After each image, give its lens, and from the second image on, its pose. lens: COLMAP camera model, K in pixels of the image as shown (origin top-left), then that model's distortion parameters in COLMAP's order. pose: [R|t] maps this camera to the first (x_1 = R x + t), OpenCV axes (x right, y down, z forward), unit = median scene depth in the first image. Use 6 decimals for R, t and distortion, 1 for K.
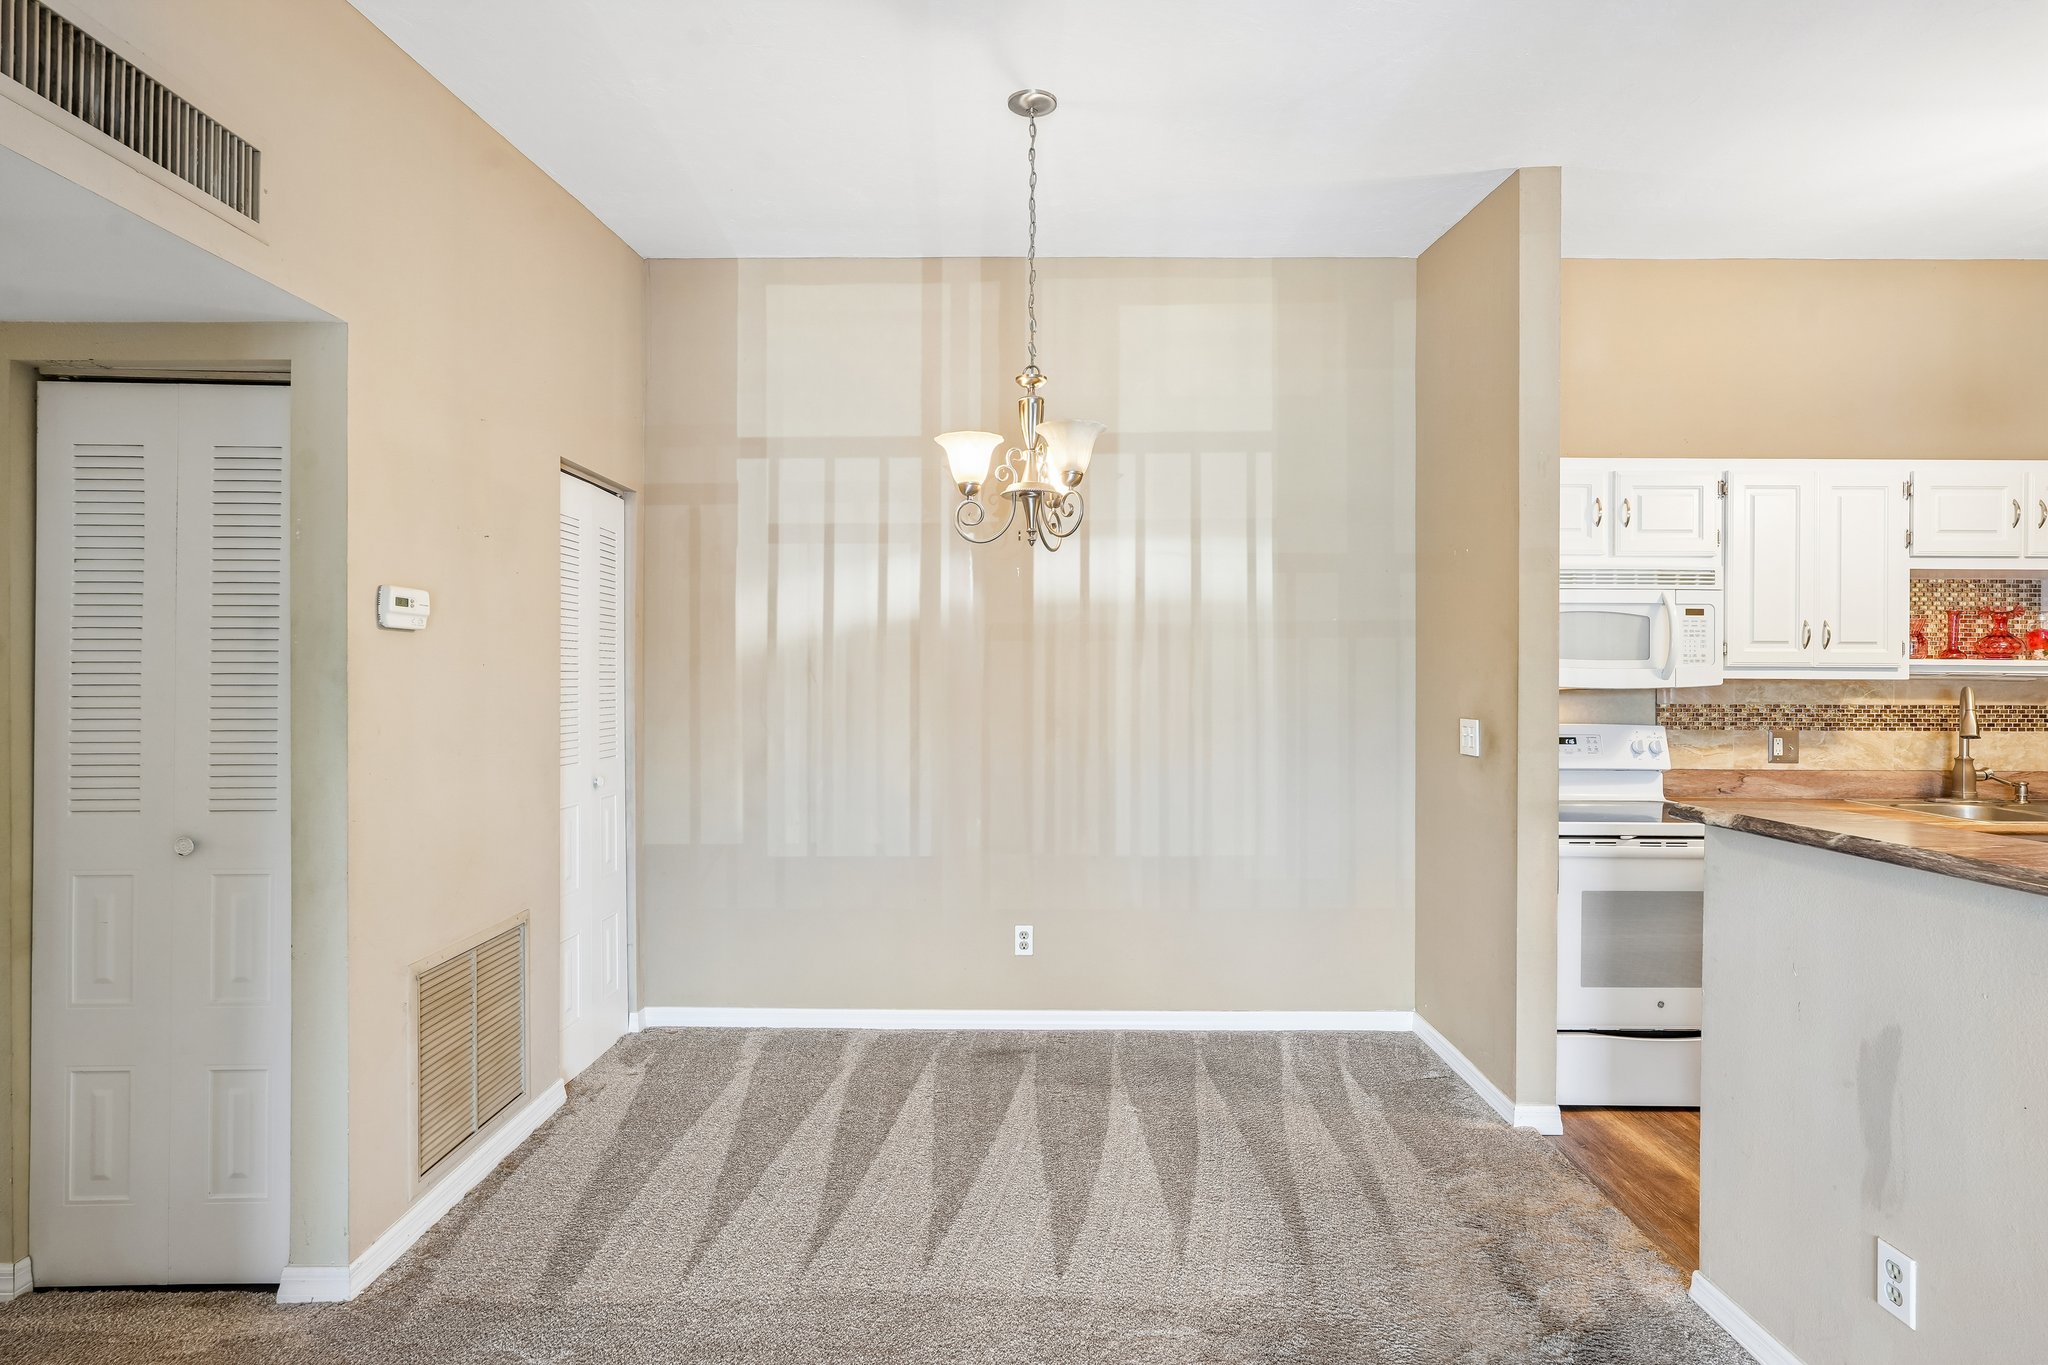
lens RADIAL K [[979.1, 0, 1019.4], [0, 979.1, 676.6], [0, 0, 1]] dist [-0.015817, 0.007746]
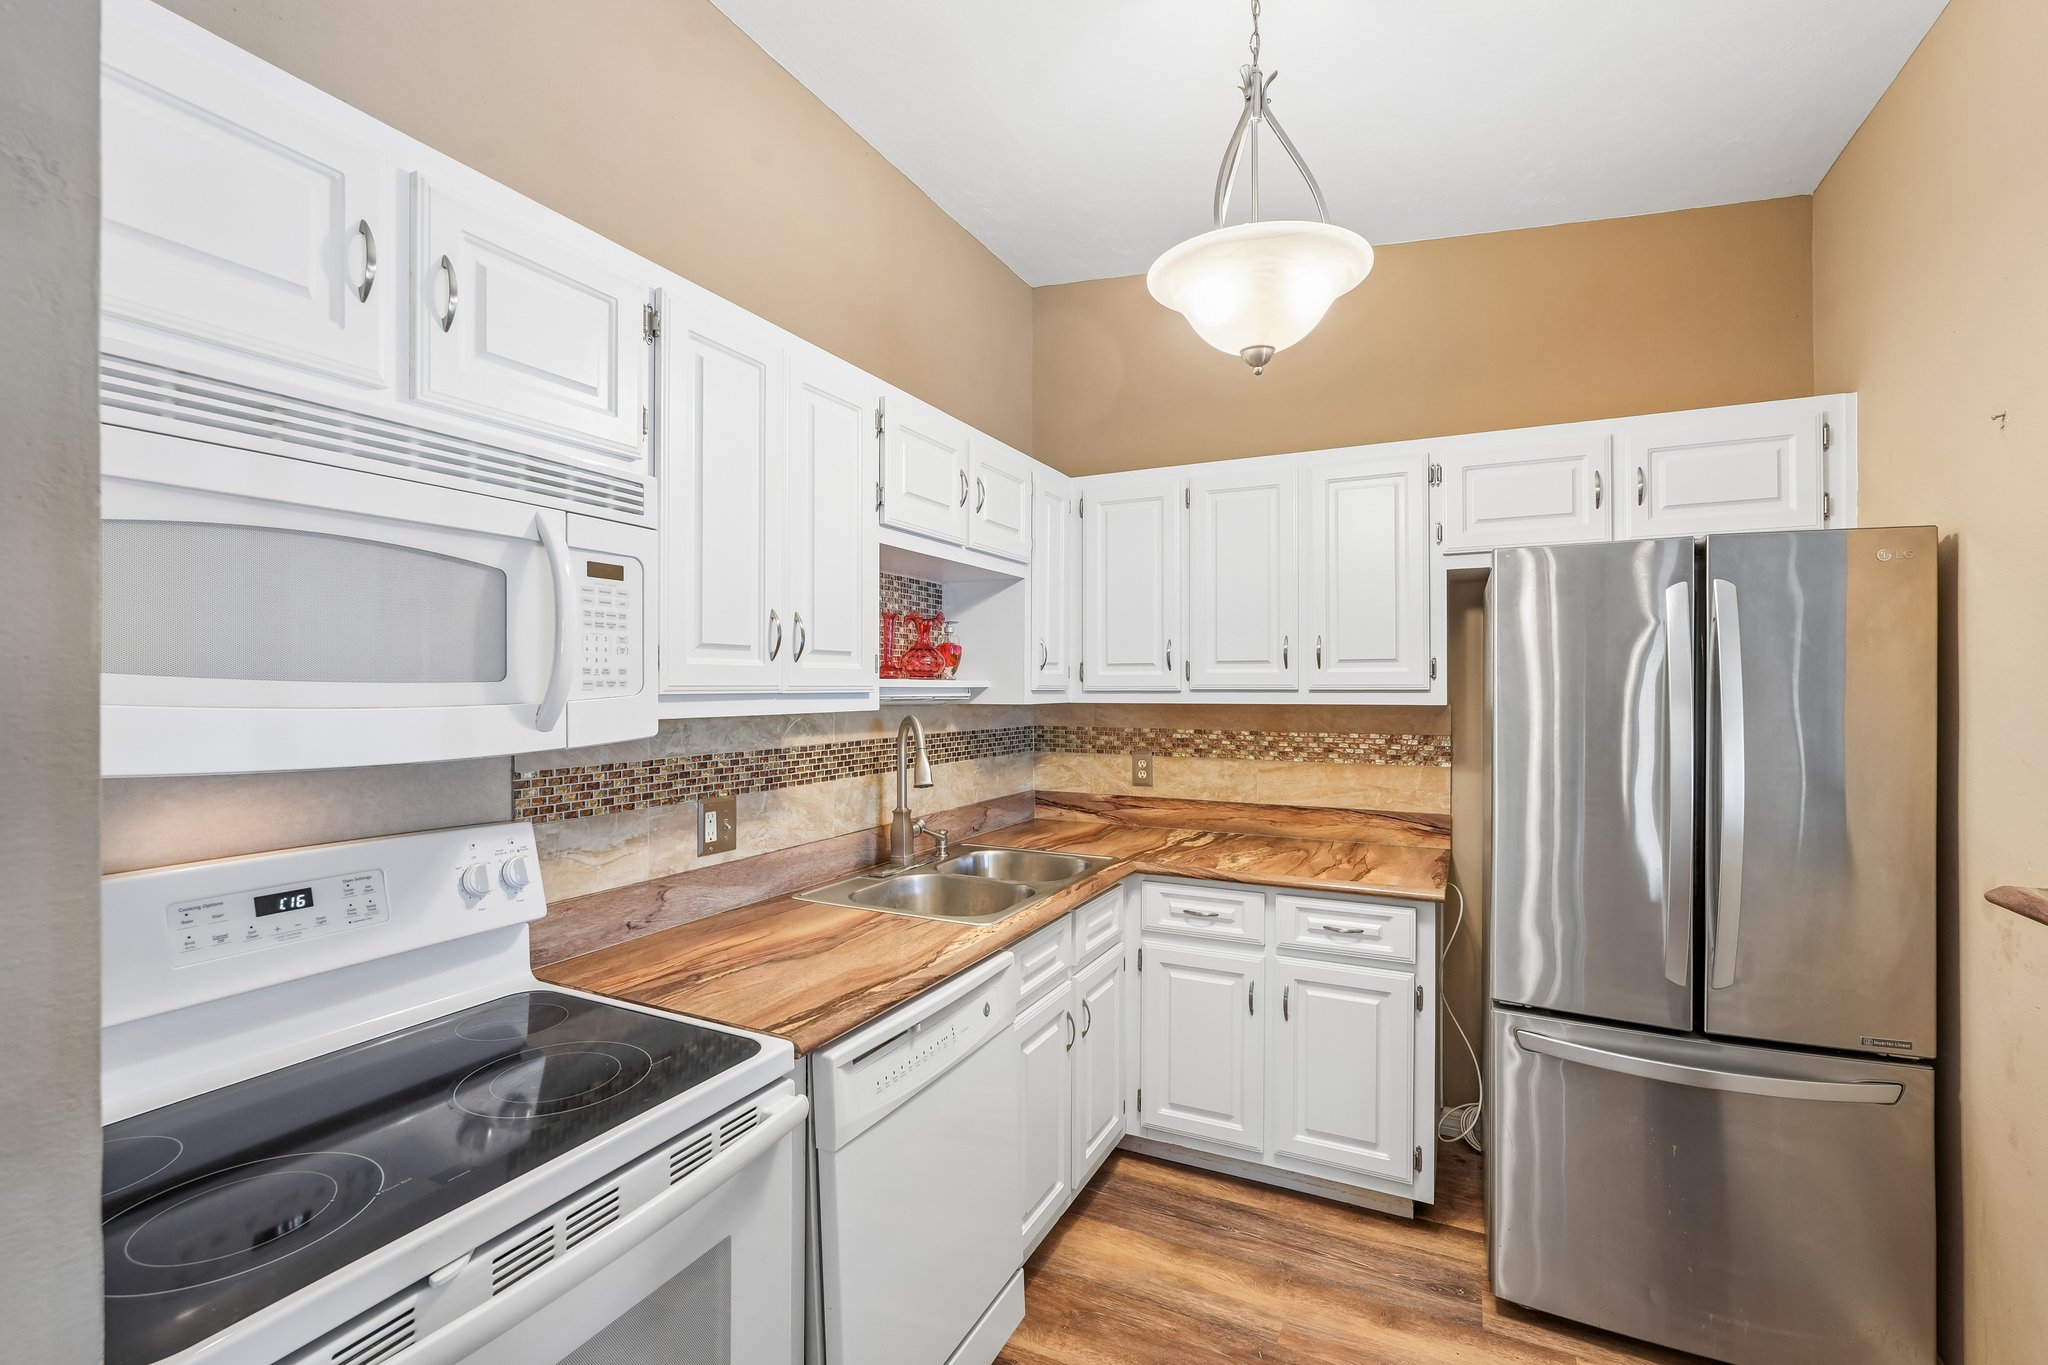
lens RADIAL K [[904.8, 0, 1024.0], [0, 904.8, 682.5], [0, 0, 1]] dist [-0.008687, 0.000213]
pose [[0.433942, -0.002563, 0.900937, 0.381582], [0.002458, 0.999996, 0.001661, -0.015794], [-0.900937, 0.001494, 0.433947, 0.608745]]
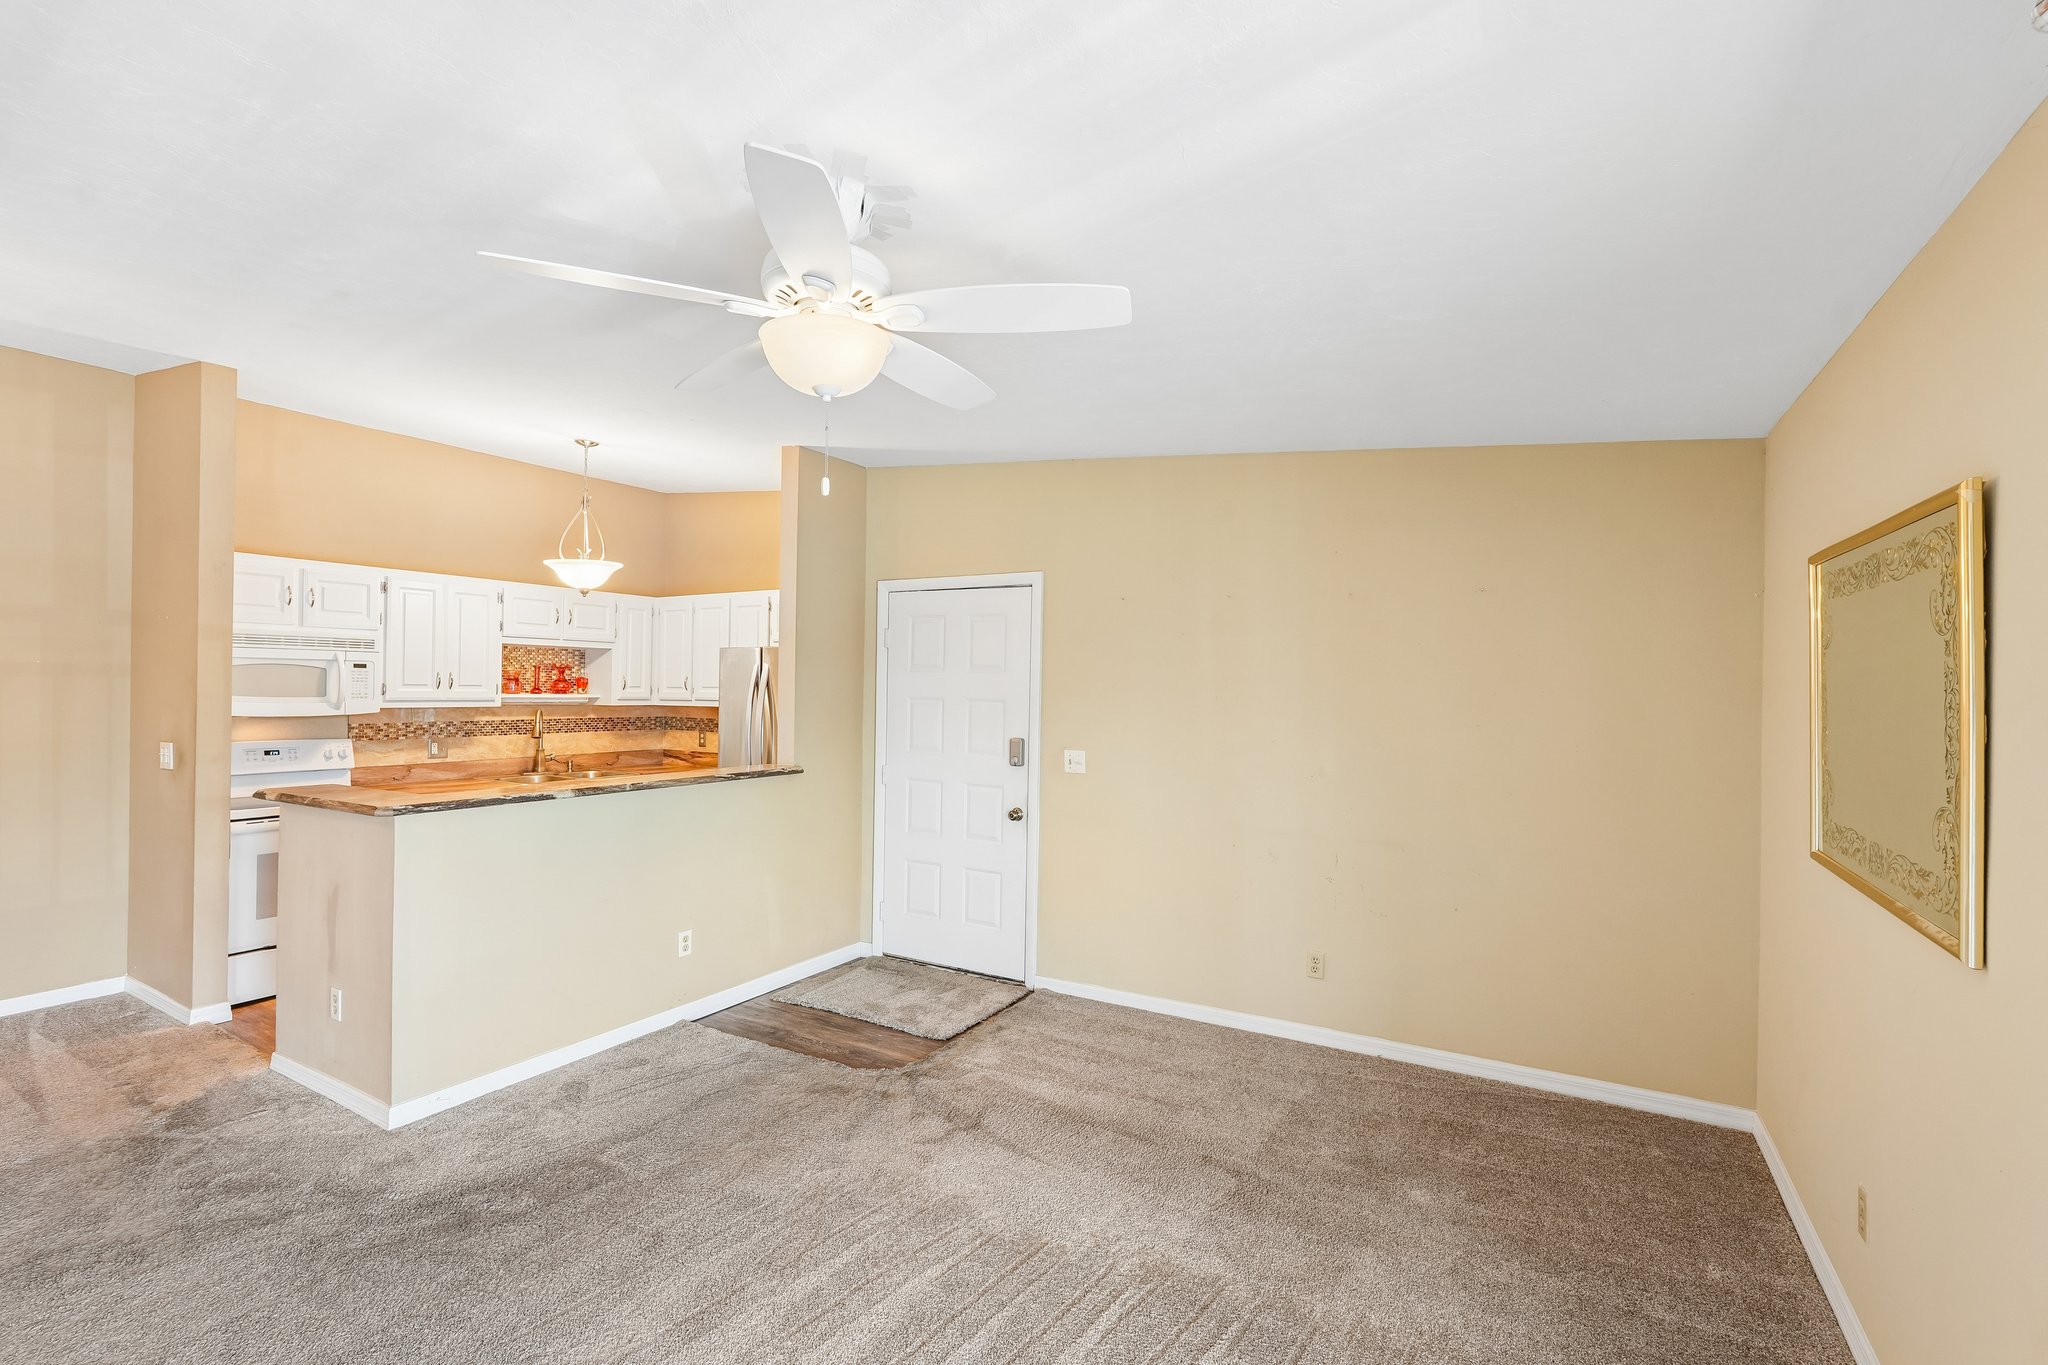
lens RADIAL K [[915.7, 0, 1024.0], [0, 915.7, 682.5], [0, 0, 1]] dist [-0.016697, 0.007397]
pose [[0.495433, 0.005429, 0.868629, -0.040341], [-0.008486, 0.999963, -0.001411, -0.043357], [-0.868605, -0.006672, 0.495461, -0.595674]]
